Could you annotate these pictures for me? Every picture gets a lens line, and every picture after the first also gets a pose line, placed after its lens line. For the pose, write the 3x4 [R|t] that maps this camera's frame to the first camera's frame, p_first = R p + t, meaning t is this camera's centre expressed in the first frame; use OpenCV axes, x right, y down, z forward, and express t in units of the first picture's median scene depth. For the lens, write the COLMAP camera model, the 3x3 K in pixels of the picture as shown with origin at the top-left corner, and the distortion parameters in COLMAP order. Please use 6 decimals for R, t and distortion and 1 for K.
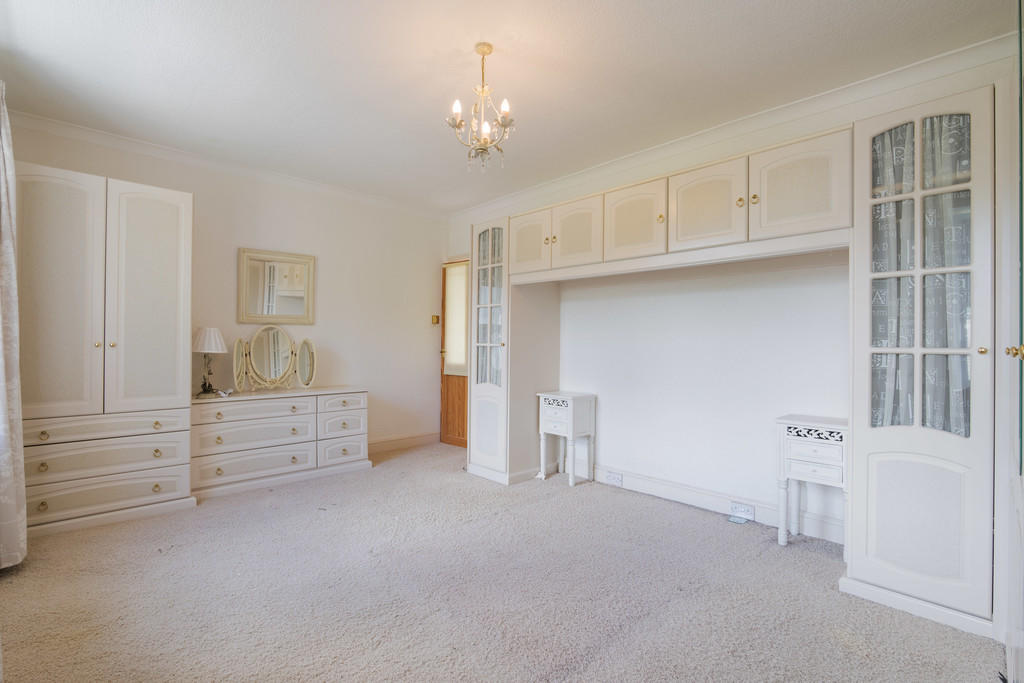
lens RADIAL K [[477.8, 0, 511.9], [0, 477.8, 341.6], [0, 0, 1]] dist [-0.015042, 0.004219]
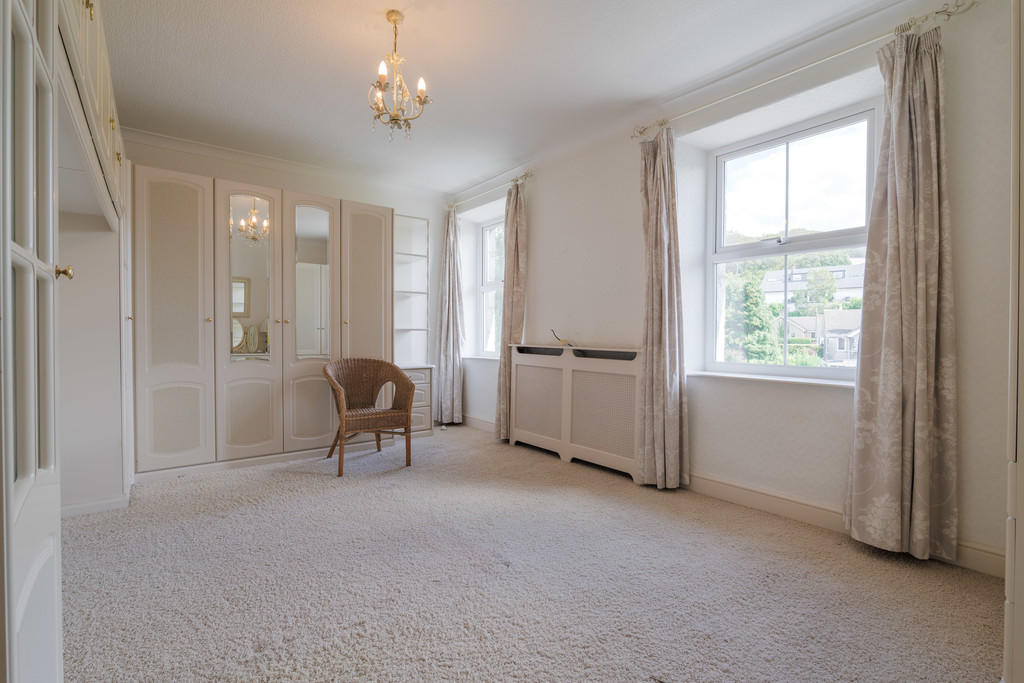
lens RADIAL K [[477.8, 0, 508.4], [0, 477.8, 339.3], [0, 0, 1]] dist [-0.015042, 0.004219]
pose [[-0.994828, -0.011596, 0.100909, -0.264834], [-0.010611, 0.999891, 0.010289, 0.032585], [-0.101017, 0.009165, -0.994842, 1.294119]]
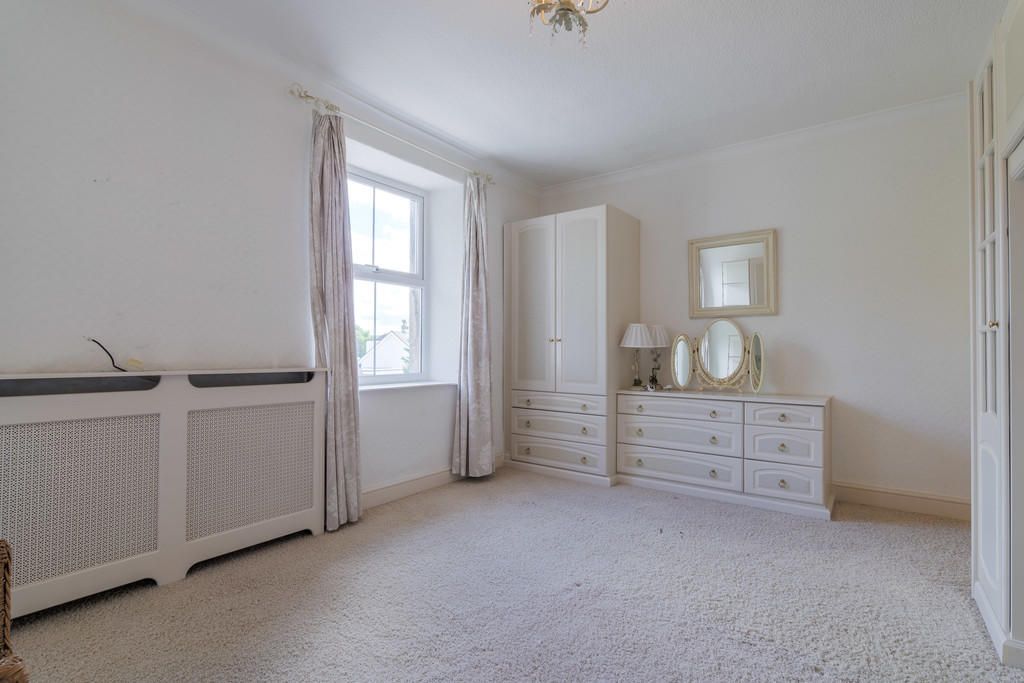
lens RADIAL K [[477.8, 0, 512.5], [0, 477.8, 342.7], [0, 0, 1]] dist [-0.015042, 0.004219]
pose [[0.166711, -0.021582, -0.985770, 0.351082], [-0.001814, 0.999752, -0.022195, 0.035944], [0.986004, 0.005489, 0.166631, 0.537829]]
